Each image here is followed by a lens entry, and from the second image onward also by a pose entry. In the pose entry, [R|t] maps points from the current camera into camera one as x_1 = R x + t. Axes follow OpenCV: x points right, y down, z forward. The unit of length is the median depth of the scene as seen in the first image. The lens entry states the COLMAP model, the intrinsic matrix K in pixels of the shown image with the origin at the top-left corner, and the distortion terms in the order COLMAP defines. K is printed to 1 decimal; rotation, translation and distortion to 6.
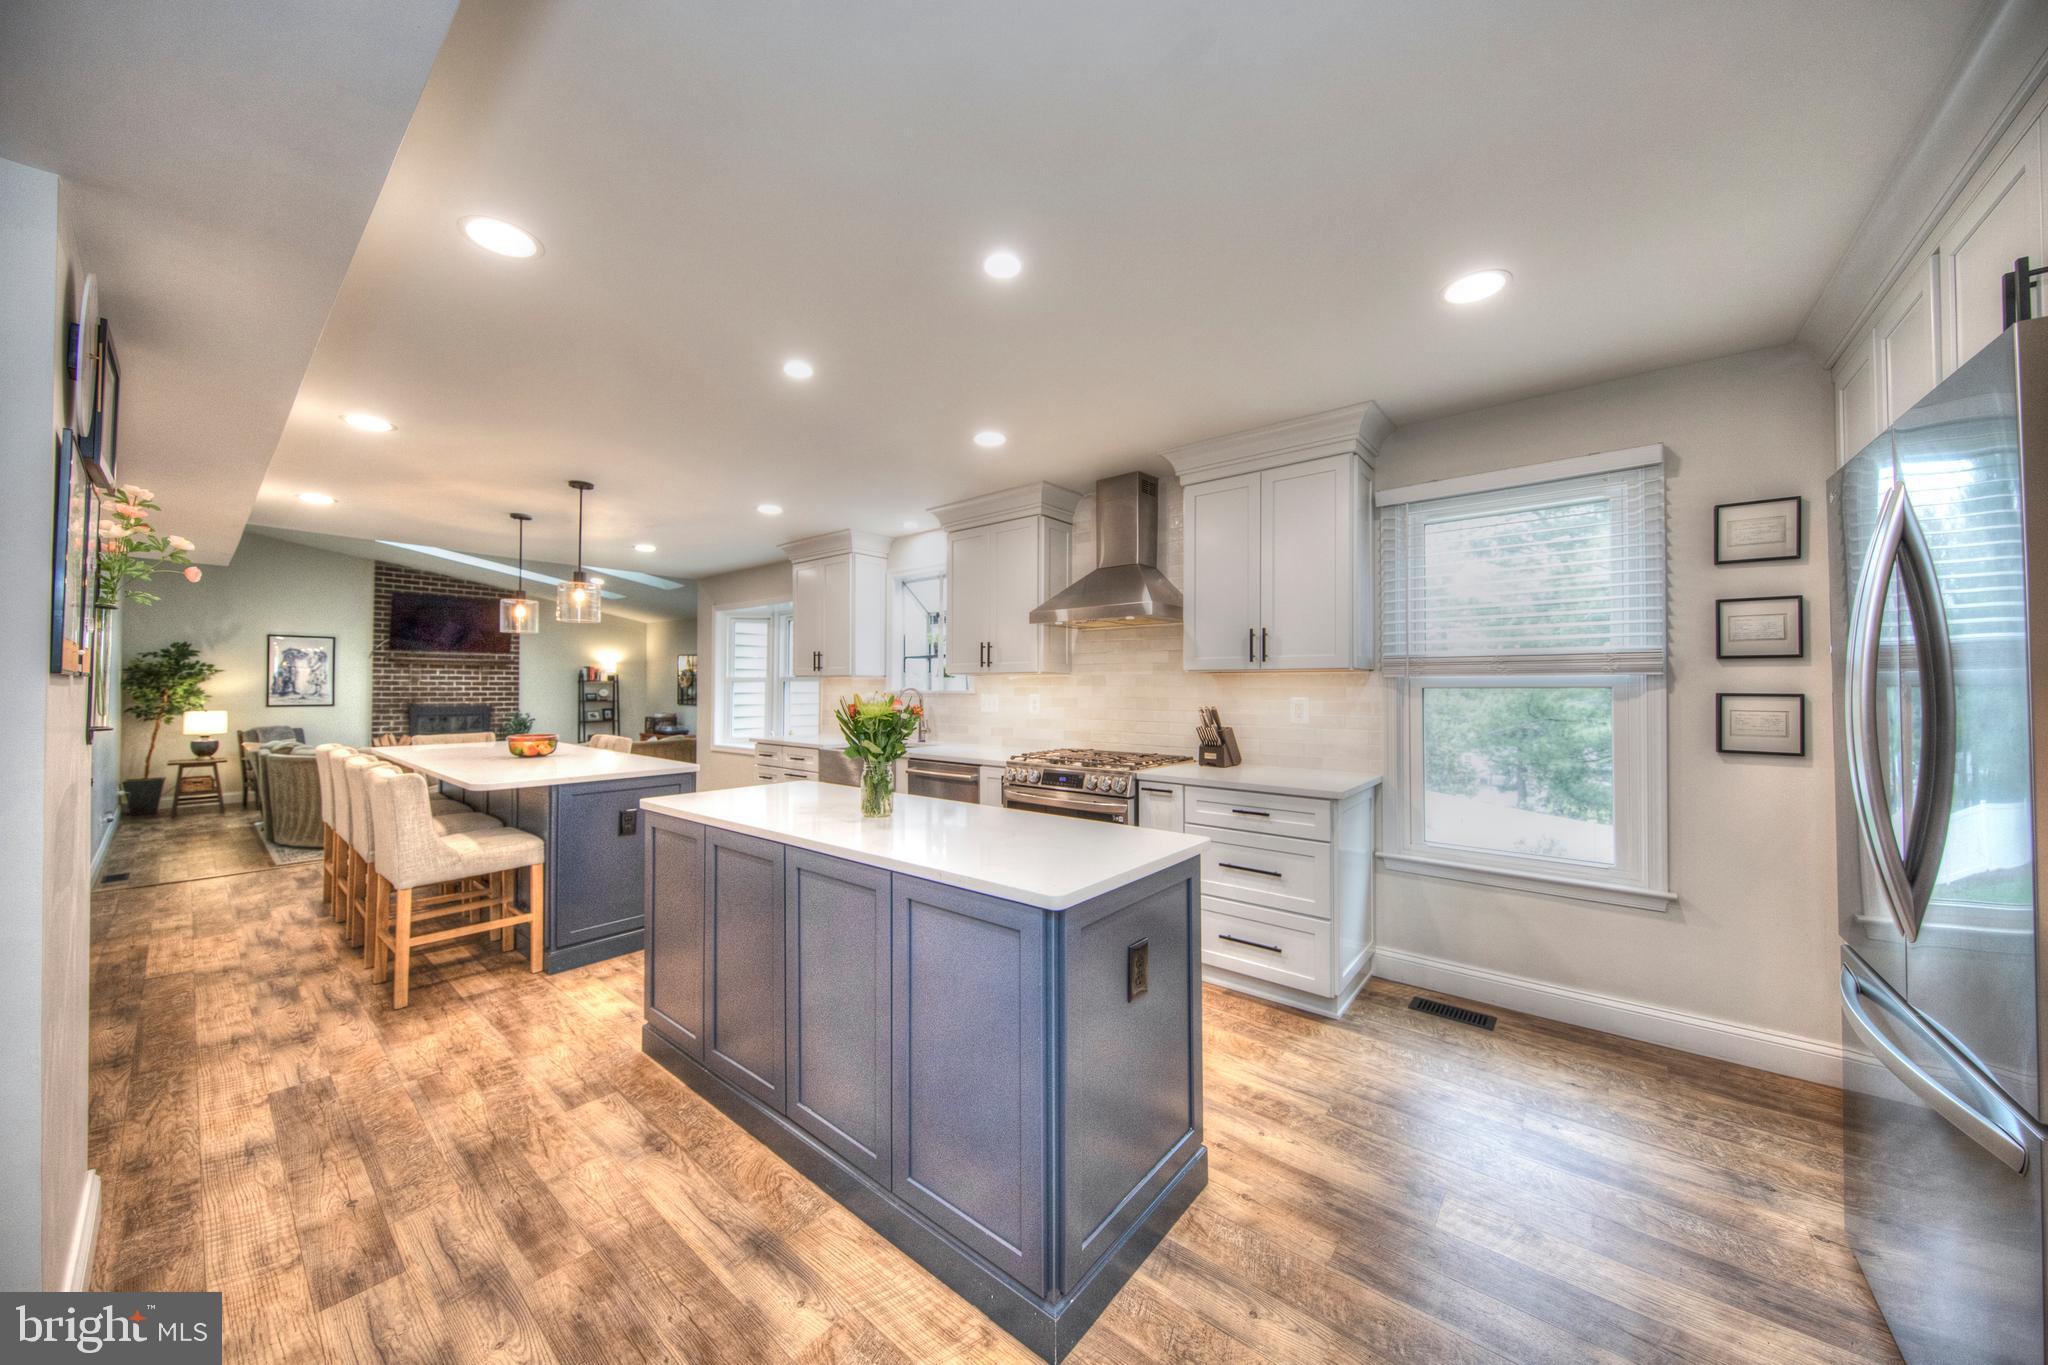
lens RADIAL K [[700.7, 0, 1022.4], [0, 700.7, 677.7], [0, 0, 1]] dist [0.009856, -0.006169]
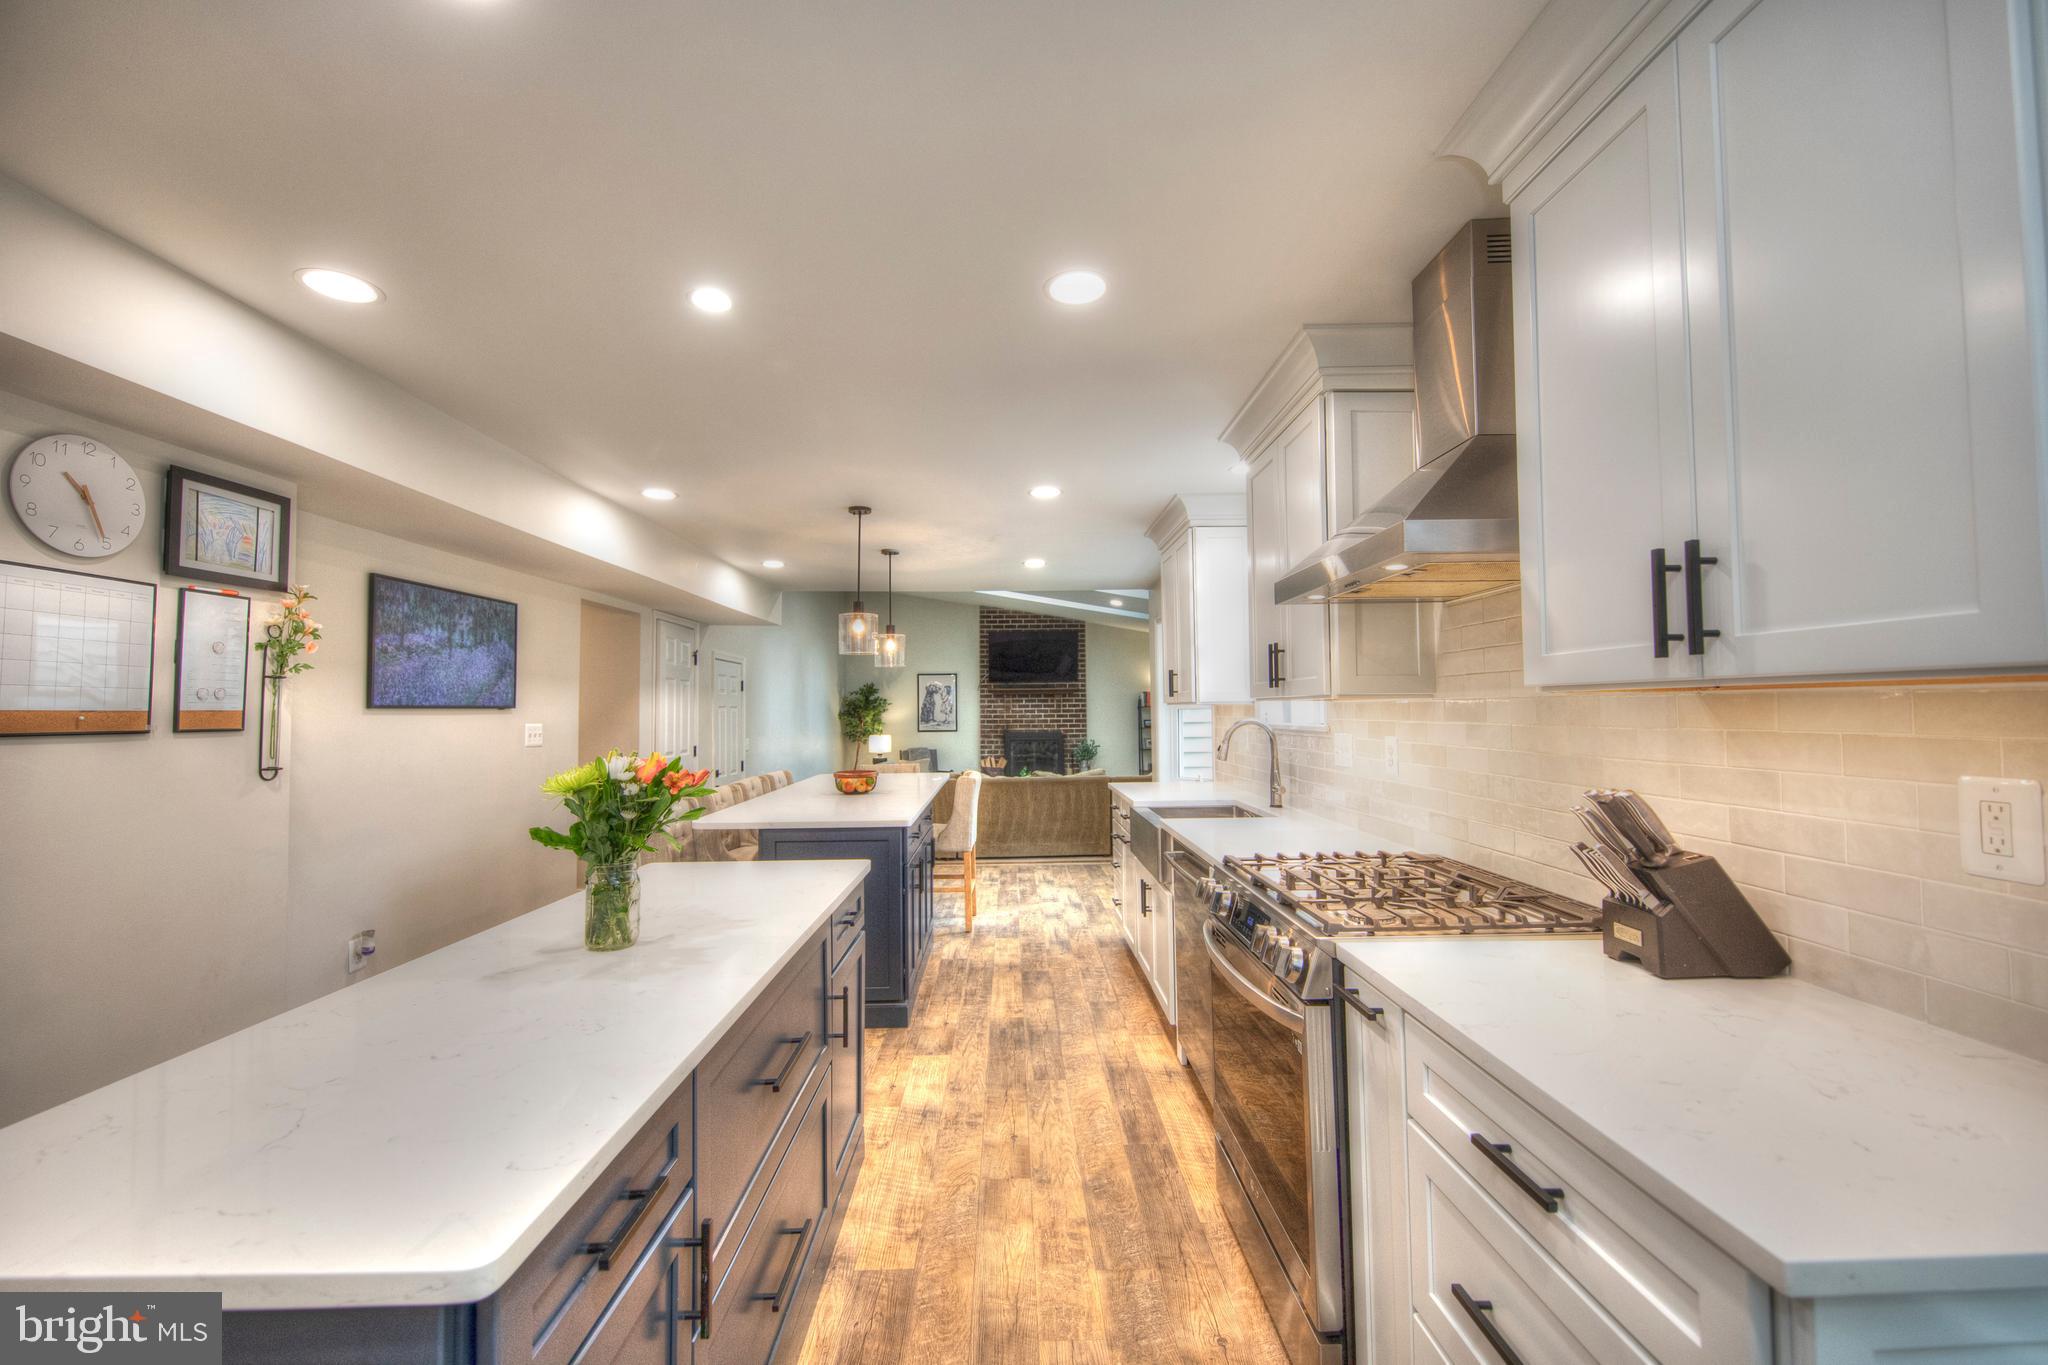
lens RADIAL K [[810.4, 0, 1024.0], [0, 810.4, 682.5], [0, 0, 1]] dist [-0.000928, -0.000496]
pose [[0.657555, -0.035673, -0.752562, 0.263483], [0.022952, 0.999363, -0.027318, -0.005164], [0.753057, 0.000690, 0.657955, 0.360063]]
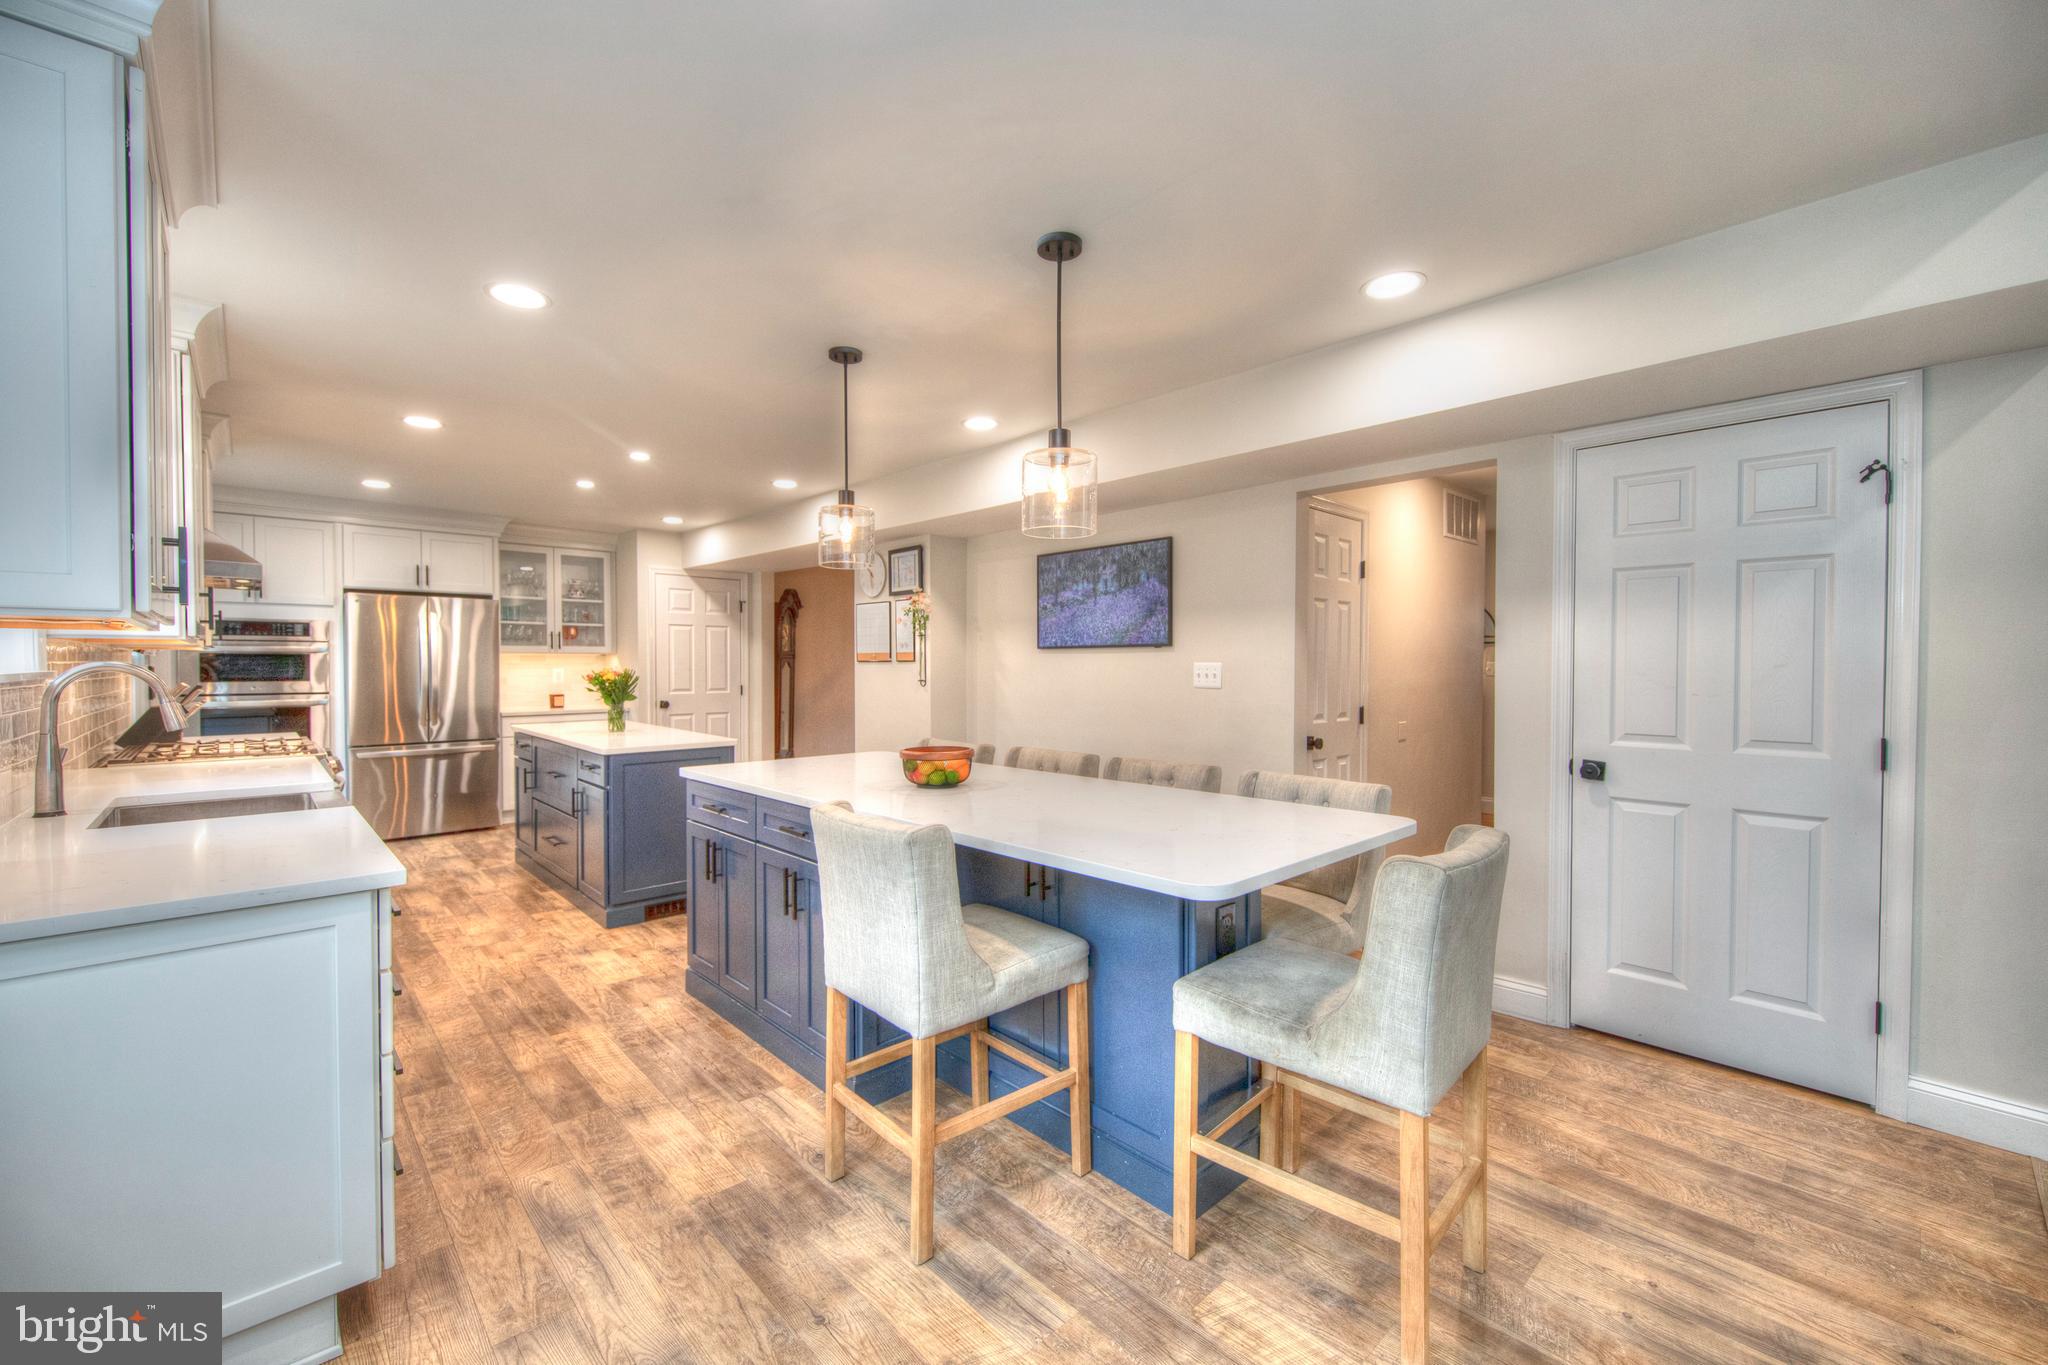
lens RADIAL K [[829.8, 0, 1023.7], [0, 829.8, 675.9], [0, 0, 1]] dist [0.010891, -0.000324]
pose [[-0.992768, -0.005094, 0.119945, -0.706221], [-0.005026, 0.999987, 0.000874, 0.017095], [-0.119948, 0.000265, -0.992780, 1.394863]]
